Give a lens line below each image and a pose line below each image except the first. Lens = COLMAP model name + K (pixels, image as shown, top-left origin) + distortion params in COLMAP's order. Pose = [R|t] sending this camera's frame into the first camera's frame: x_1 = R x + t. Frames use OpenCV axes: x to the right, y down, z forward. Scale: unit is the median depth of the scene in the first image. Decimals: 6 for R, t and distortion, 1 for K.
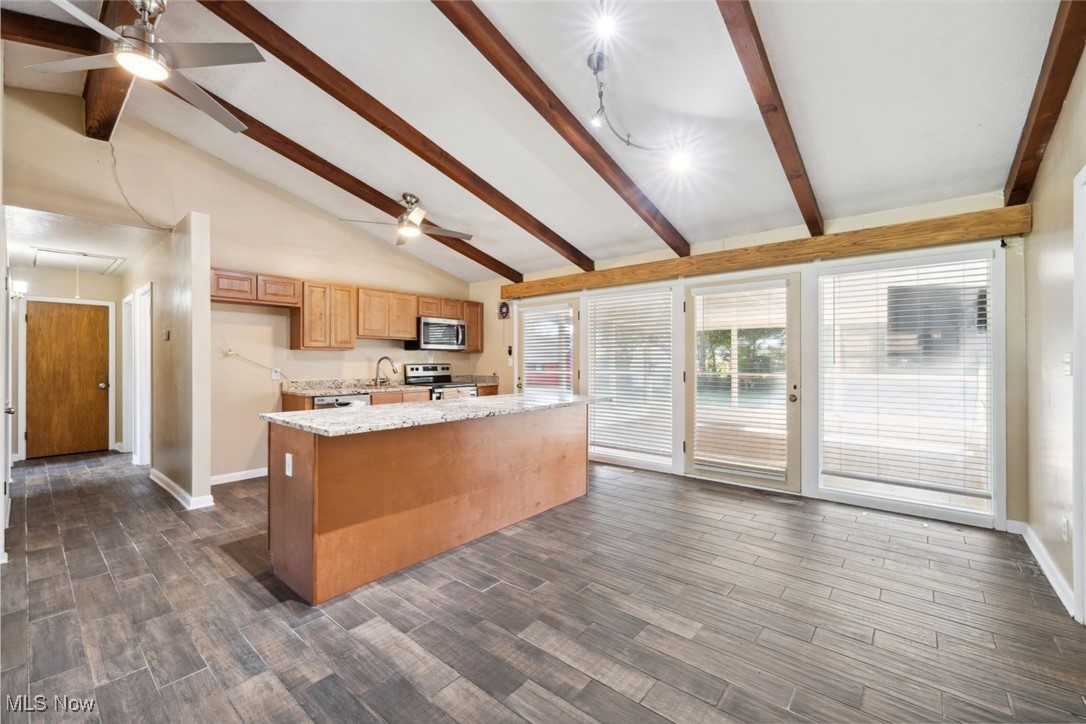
lens RADIAL K [[448.3, 0, 543.4], [0, 448.3, 358.6], [0, 0, 1]] dist [-0.000614, -0.000130]
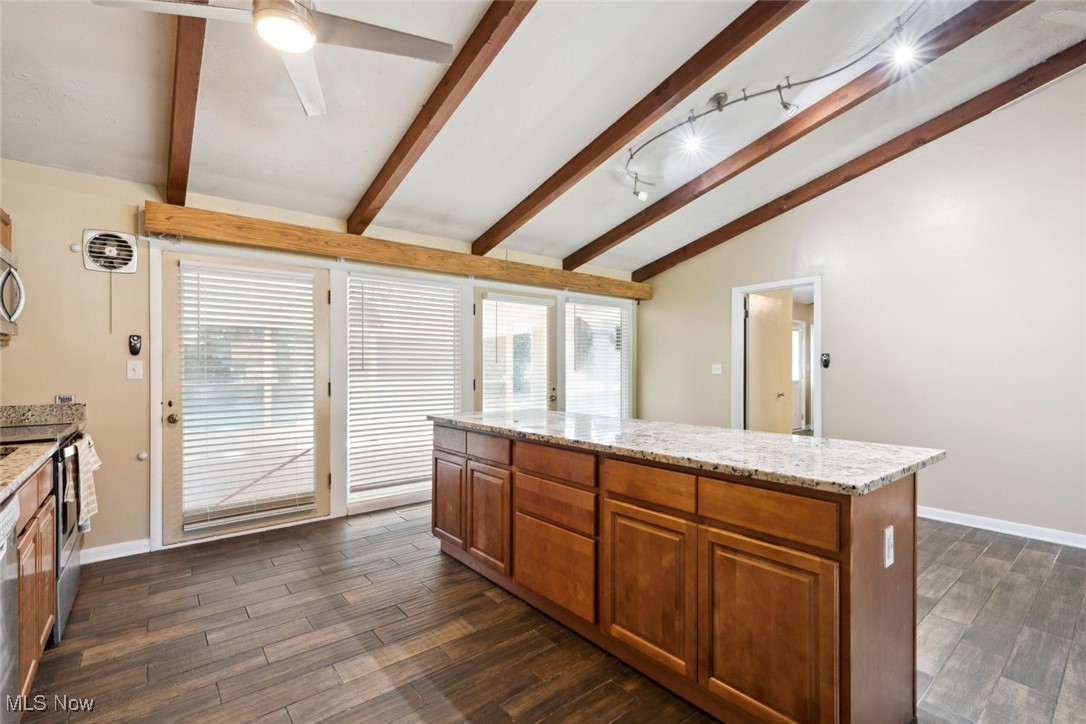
lens RADIAL K [[477.7, 0, 546.3], [0, 477.7, 368.9], [0, 0, 1]] dist [-0.004539, 0.000805]
pose [[0.188716, -0.000786, 0.982031, -0.777933], [-0.003621, 0.999992, 0.001497, 0.007195], [-0.982025, -0.003838, 0.188712, 0.822516]]
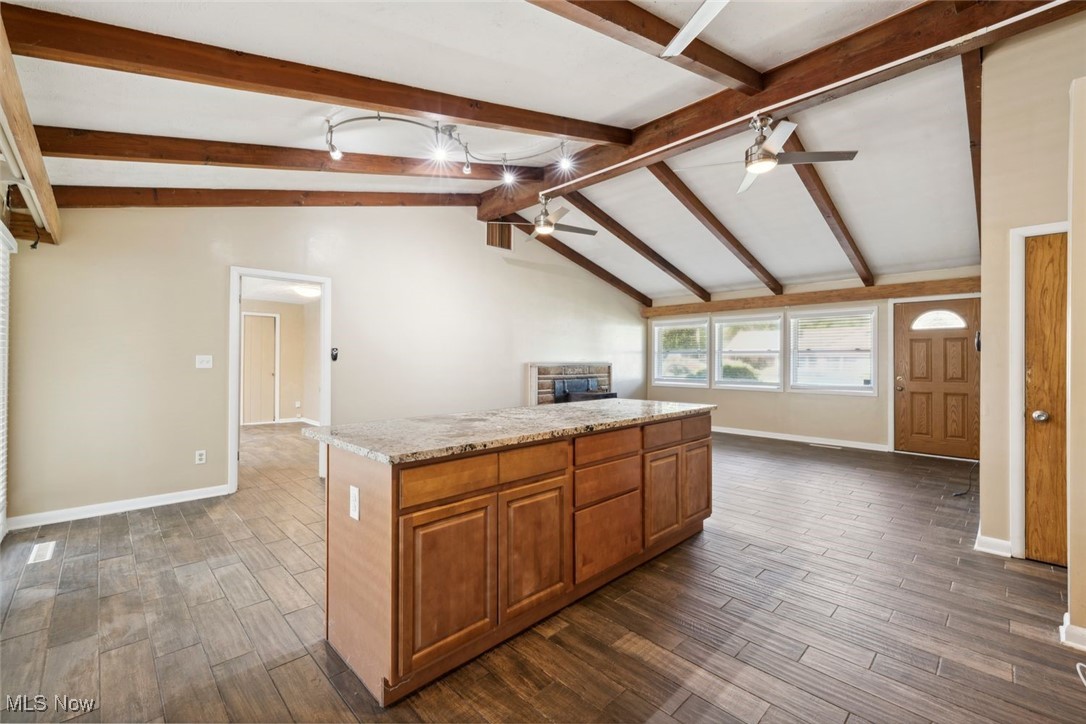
lens RADIAL K [[448.3, 0, 537.5], [0, 448.3, 359.1], [0, 0, 1]] dist [-0.000614, -0.000130]
pose [[-0.993233, -0.001608, 0.116130, -0.184953], [-0.002850, 0.999940, -0.010533, 0.008716], [-0.116106, -0.010793, -0.993178, 1.548758]]
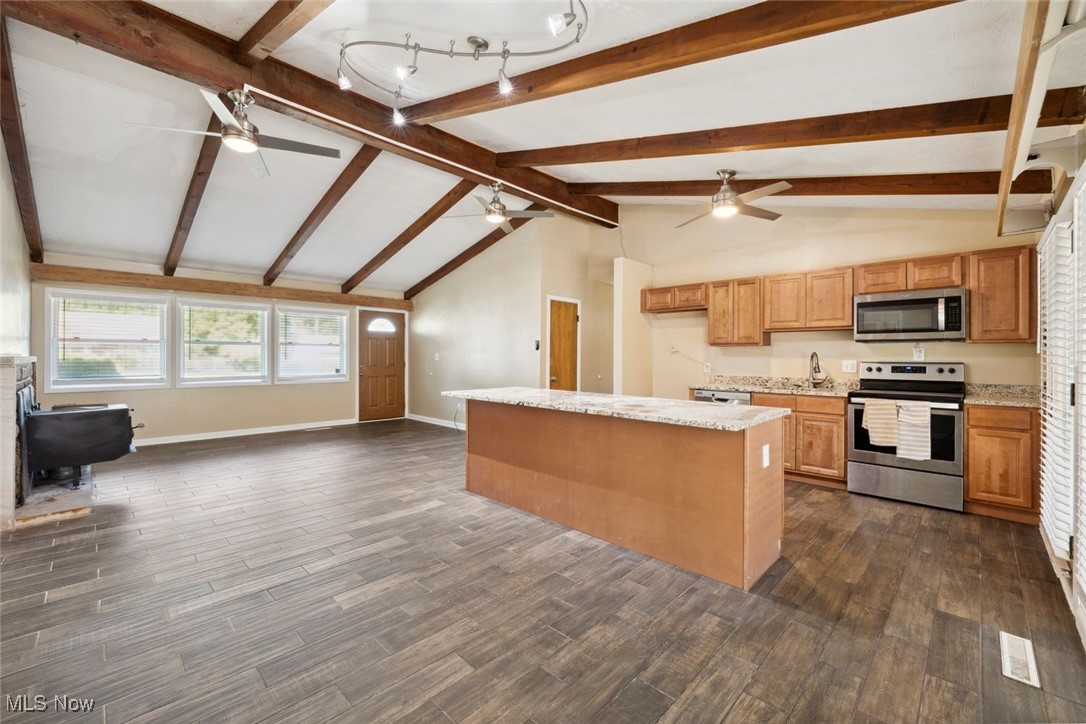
lens RADIAL K [[448.3, 0, 533.8], [0, 448.3, 357.7], [0, 0, 1]] dist [-0.000614, -0.000130]
pose [[-0.095206, 0.004811, -0.995446, 0.737536], [0.000257, 0.999988, 0.004808, 0.002910], [0.995458, 0.000202, -0.095206, 0.841551]]
